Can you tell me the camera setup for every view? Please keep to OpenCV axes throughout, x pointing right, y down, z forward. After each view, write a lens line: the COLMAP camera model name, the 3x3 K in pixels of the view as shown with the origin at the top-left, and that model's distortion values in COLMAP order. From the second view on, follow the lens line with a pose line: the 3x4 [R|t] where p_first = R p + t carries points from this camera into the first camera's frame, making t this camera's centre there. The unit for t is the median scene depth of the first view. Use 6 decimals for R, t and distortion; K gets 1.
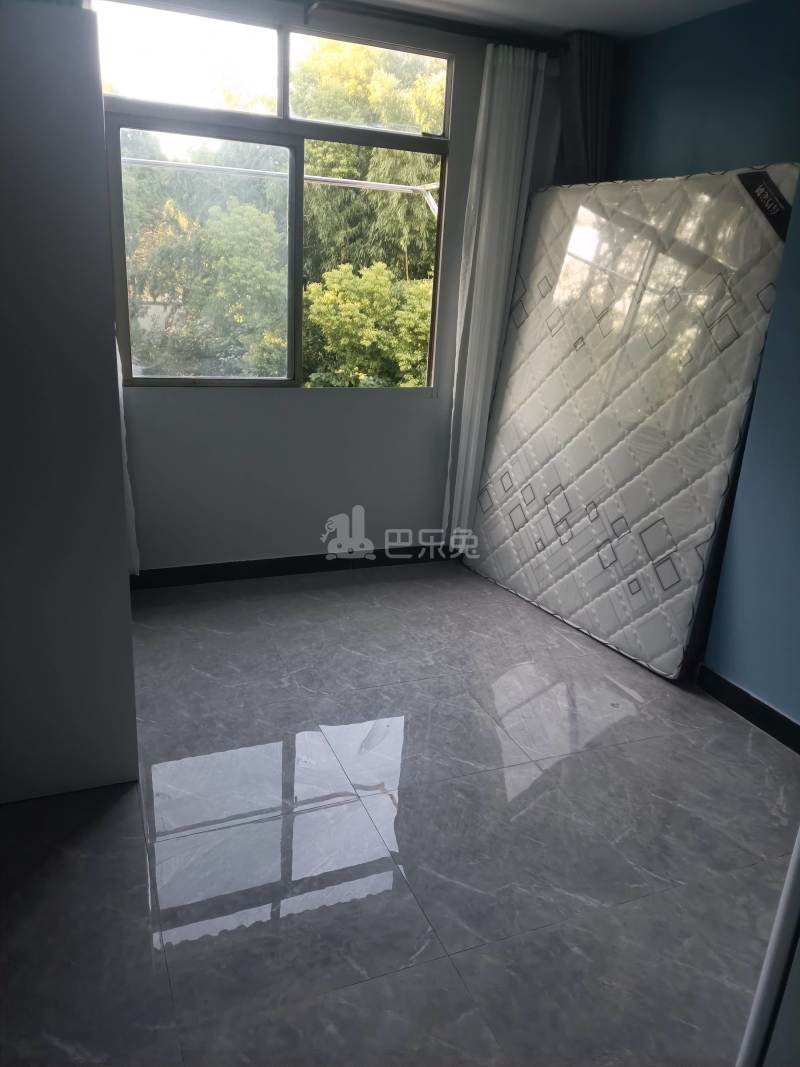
lens RADIAL K [[777.9, 0, 421.3], [0, 777.9, 532.8], [0, 0, 1]] dist [0.112672, -0.191867]
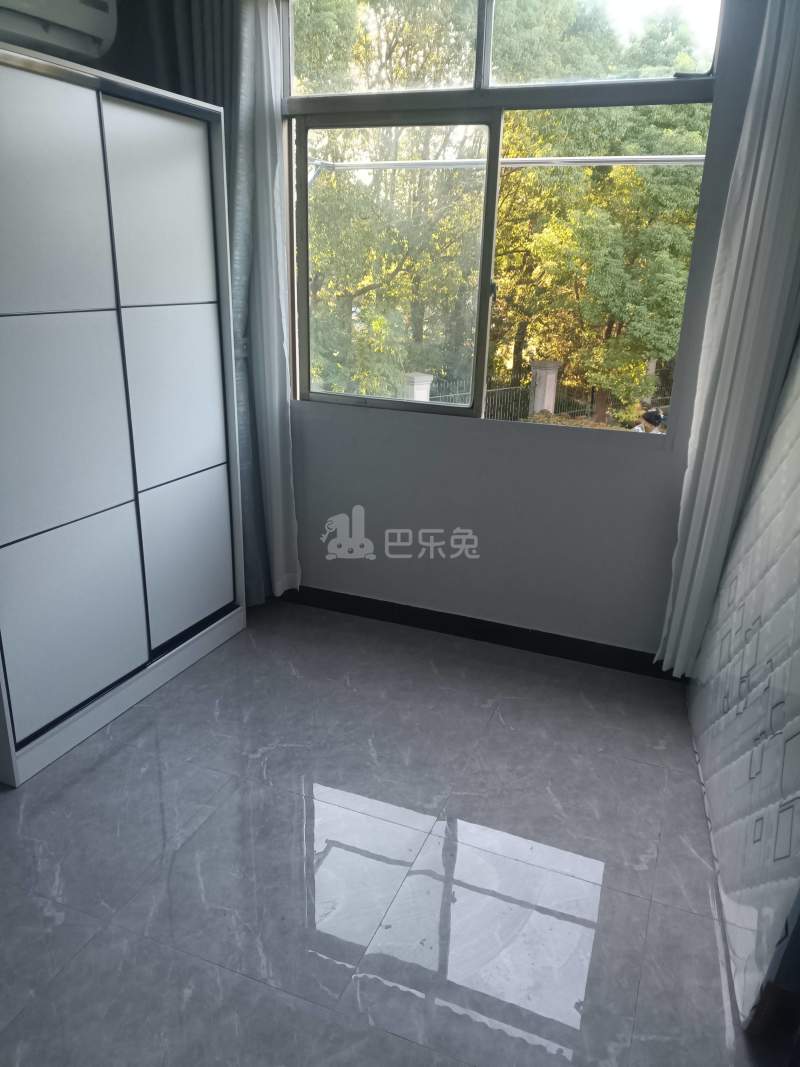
lens RADIAL K [[787.6, 0, 400.0], [0, 787.6, 533.5], [0, 0, 1]] dist [0.026033, -0.001291]
pose [[0.713413, 0.196980, -0.672489, 0.369939], [-0.213052, 0.975219, 0.059636, -0.099548], [0.667571, 0.100730, 0.737701, 0.352324]]
